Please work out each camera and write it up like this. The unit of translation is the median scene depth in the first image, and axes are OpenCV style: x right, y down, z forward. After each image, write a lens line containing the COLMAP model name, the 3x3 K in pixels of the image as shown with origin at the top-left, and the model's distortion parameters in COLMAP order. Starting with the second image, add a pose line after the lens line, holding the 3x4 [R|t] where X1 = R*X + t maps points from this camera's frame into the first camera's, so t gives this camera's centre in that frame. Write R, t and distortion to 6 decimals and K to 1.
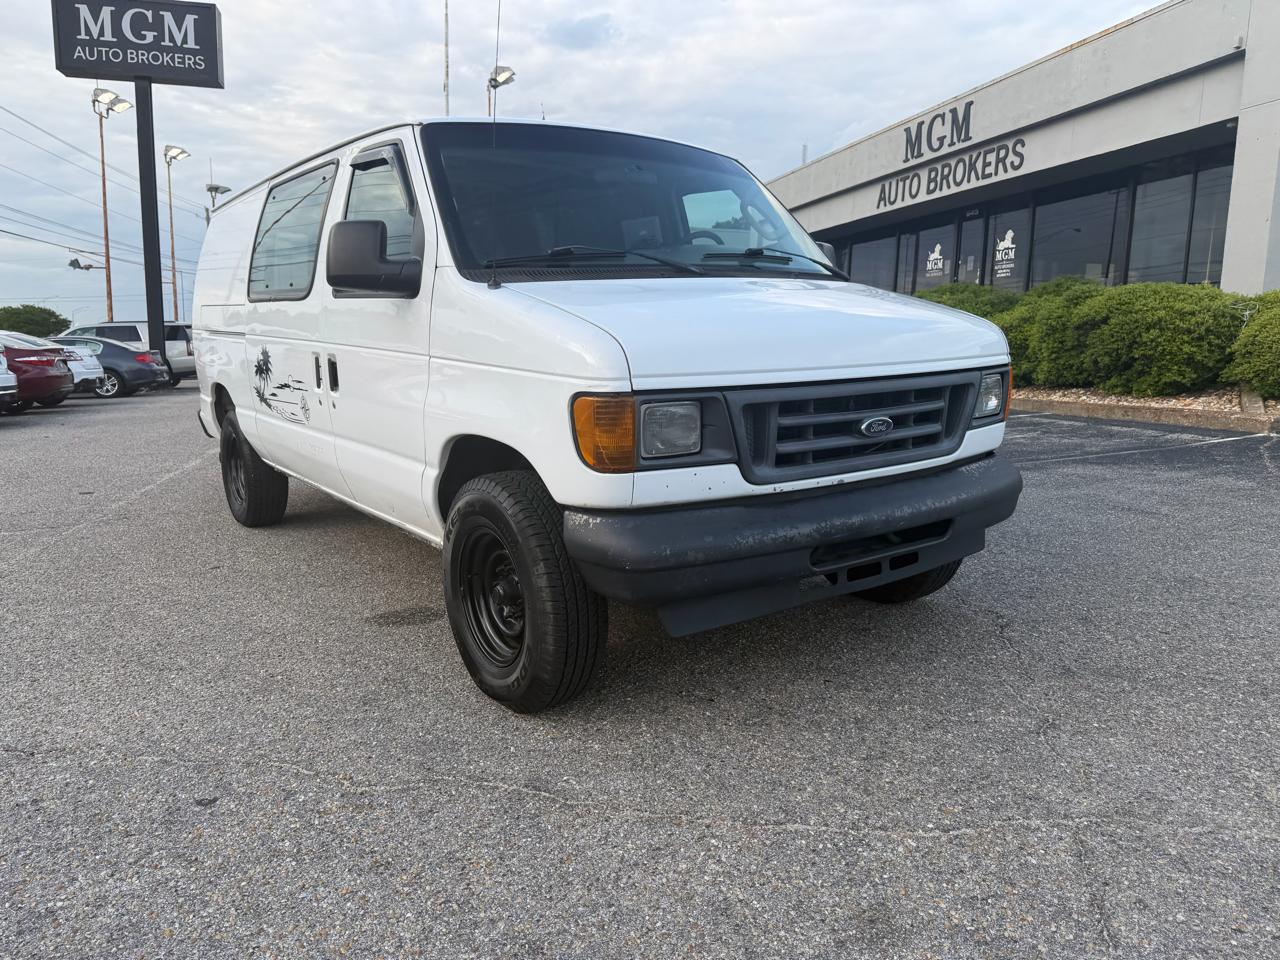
lens RADIAL K [[908.1, 0, 633.6], [0, 908.1, 471.2], [0, 0, 1]] dist [0.015005, -0.020641]
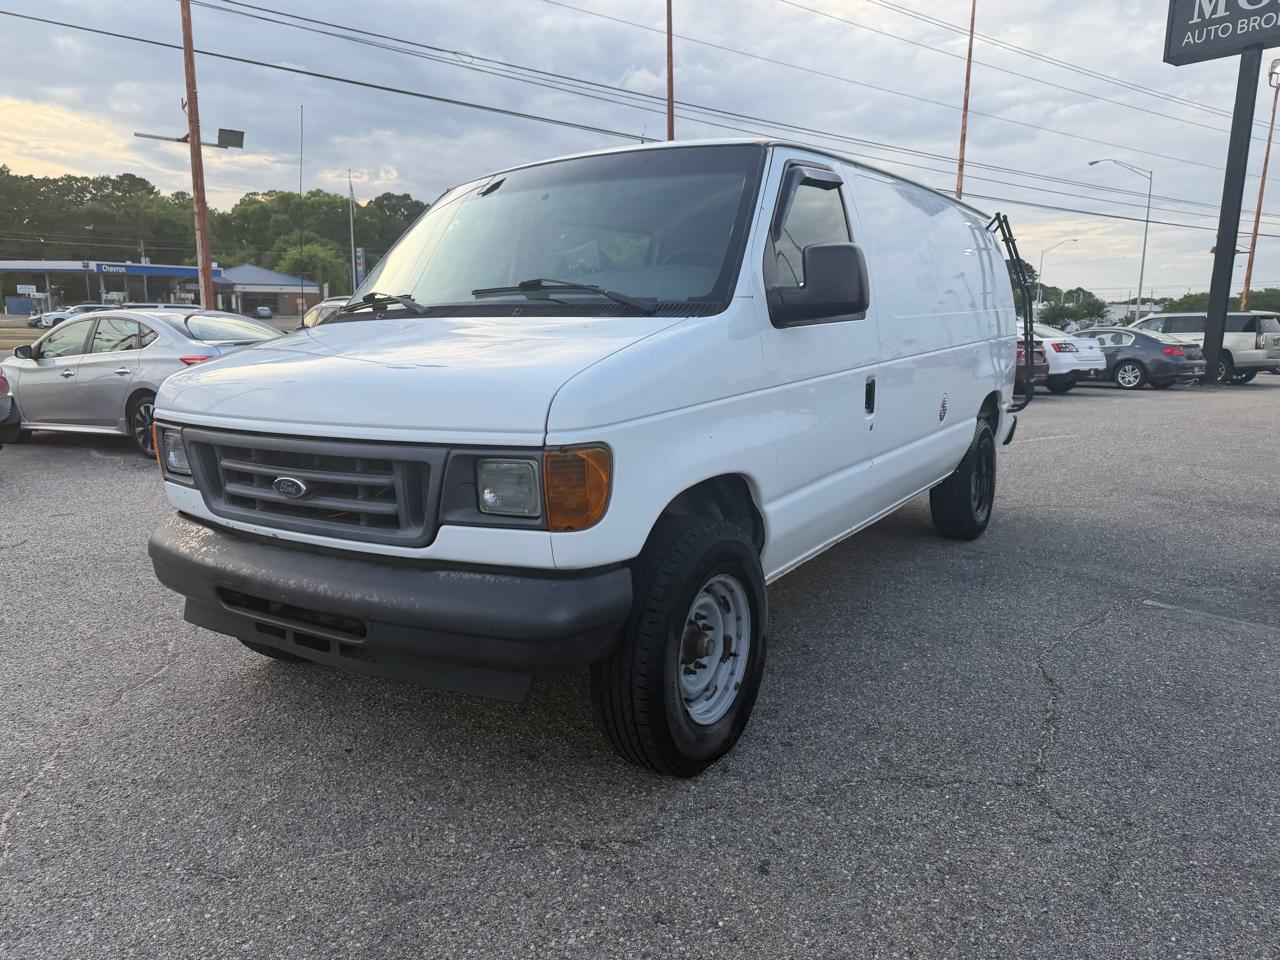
lens RADIAL K [[908.1, 0, 633.9], [0, 908.1, 468.8], [0, 0, 1]] dist [0.015005, -0.020641]
pose [[0.351655, 0.155435, -0.923135, 0.930828], [-0.140412, 0.983721, 0.112148, -0.165189], [0.925540, 0.090182, 0.367755, 0.730336]]
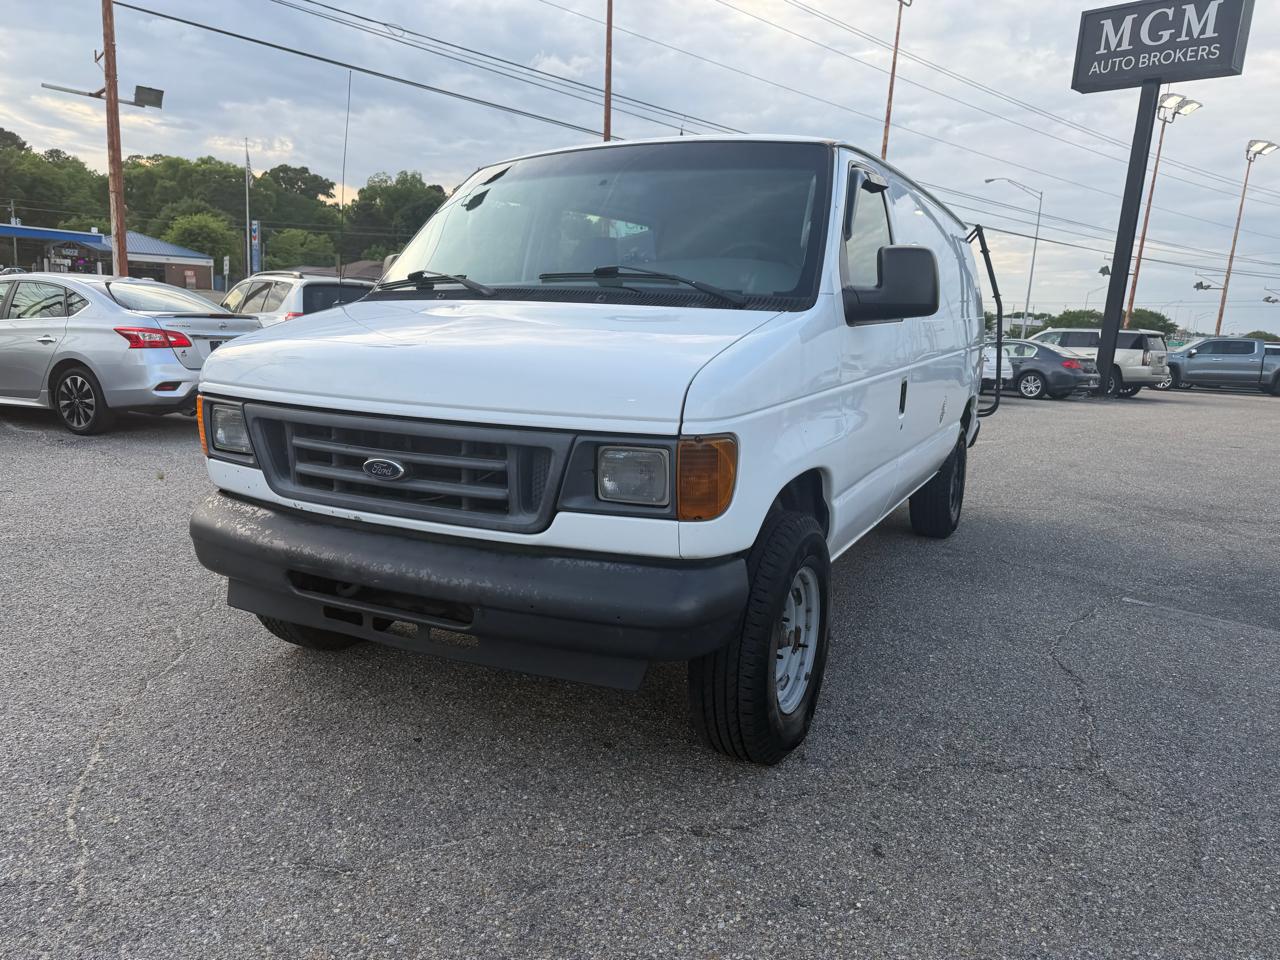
lens RADIAL K [[908.1, 0, 633.9], [0, 908.1, 475.4], [0, 0, 1]] dist [0.015005, -0.020641]
pose [[0.447317, 0.180445, -0.875984, 0.870786], [-0.180762, 0.977463, 0.109043, -0.138549], [0.875918, 0.109567, 0.469853, 0.592118]]
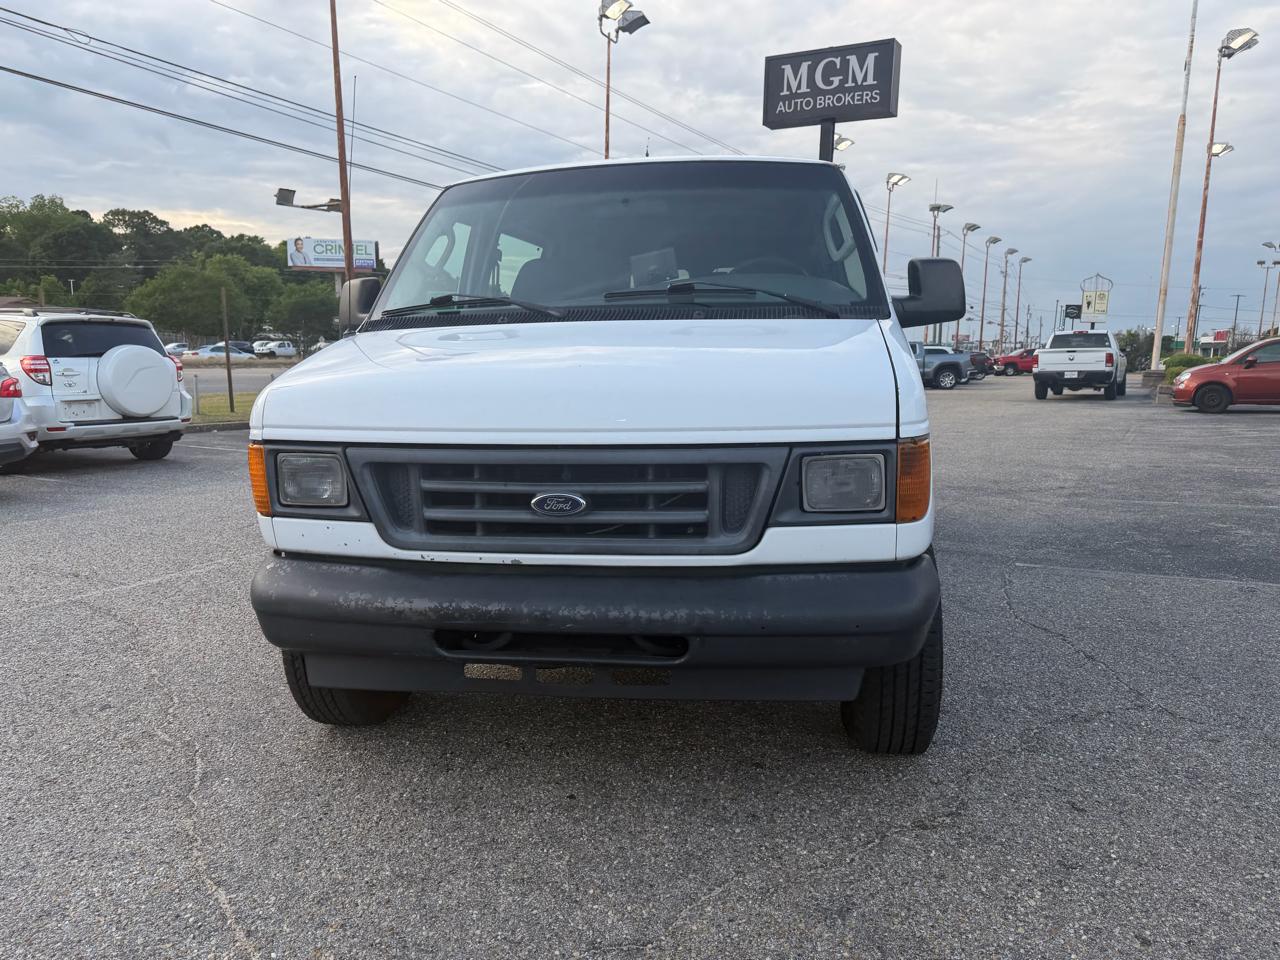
lens RADIAL K [[908.1, 0, 631.8], [0, 908.1, 467.5], [0, 0, 1]] dist [0.015005, -0.020641]
pose [[0.710026, 0.098742, -0.697218, 0.662539], [-0.109548, 0.993554, 0.029150, -0.084863], [0.695602, 0.055682, 0.716266, 0.336752]]
